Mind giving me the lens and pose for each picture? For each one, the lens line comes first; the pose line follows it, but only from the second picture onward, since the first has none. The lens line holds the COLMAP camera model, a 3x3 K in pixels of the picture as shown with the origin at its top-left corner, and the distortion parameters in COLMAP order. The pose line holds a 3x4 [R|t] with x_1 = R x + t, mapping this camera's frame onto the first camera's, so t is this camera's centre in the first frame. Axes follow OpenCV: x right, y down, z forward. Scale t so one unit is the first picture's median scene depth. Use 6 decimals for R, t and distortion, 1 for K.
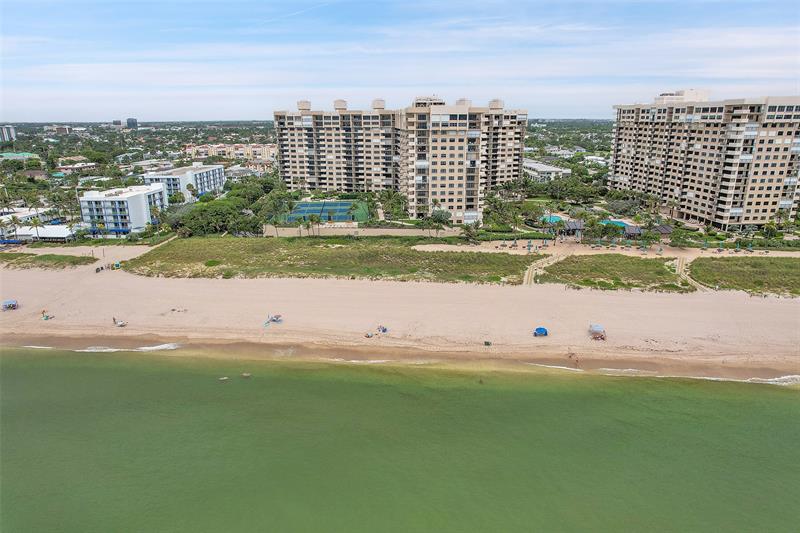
lens RADIAL K [[510.4, 0, 402.1], [0, 510.4, 266.1], [0, 0, 1]] dist [-0.071769, 0.063742]
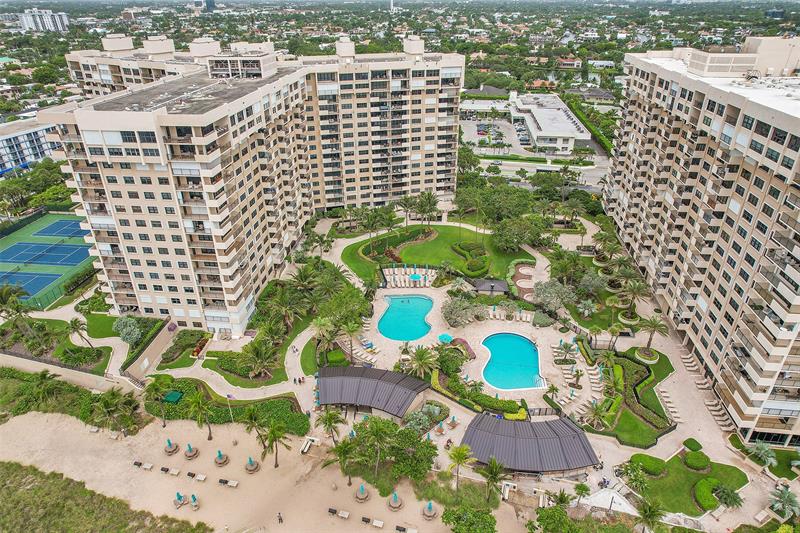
lens RADIAL K [[510.4, 0, 402.1], [0, 510.4, 266.1], [0, 0, 1]] dist [-0.071769, 0.063742]
pose [[0.979511, 0.096483, -0.176772, 0.318352], [-0.057060, 0.974757, 0.215855, -0.212582], [0.193136, -0.201346, 0.960291, 0.428939]]
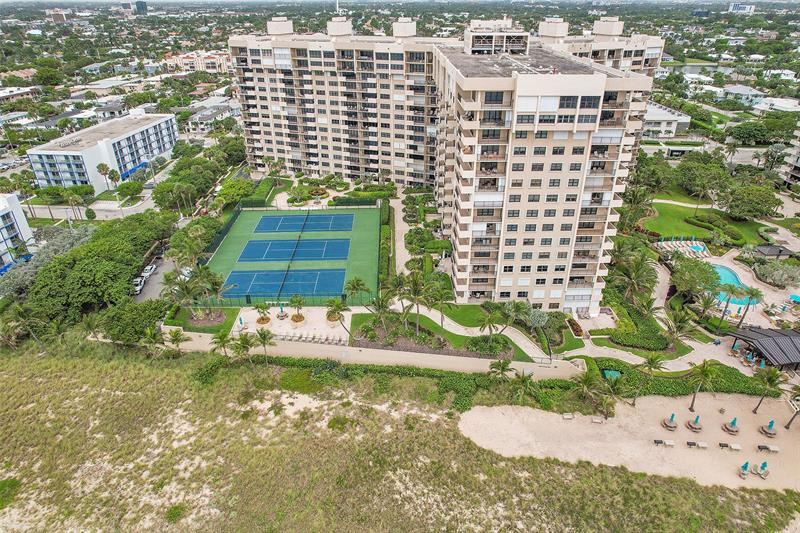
lens RADIAL K [[510.4, 0, 402.1], [0, 510.4, 266.1], [0, 0, 1]] dist [-0.071769, 0.063742]
pose [[0.997895, 0.030196, -0.057390, -0.008167], [-0.017766, 0.978416, 0.205881, -0.177048], [0.062368, -0.204428, 0.976893, 0.396408]]
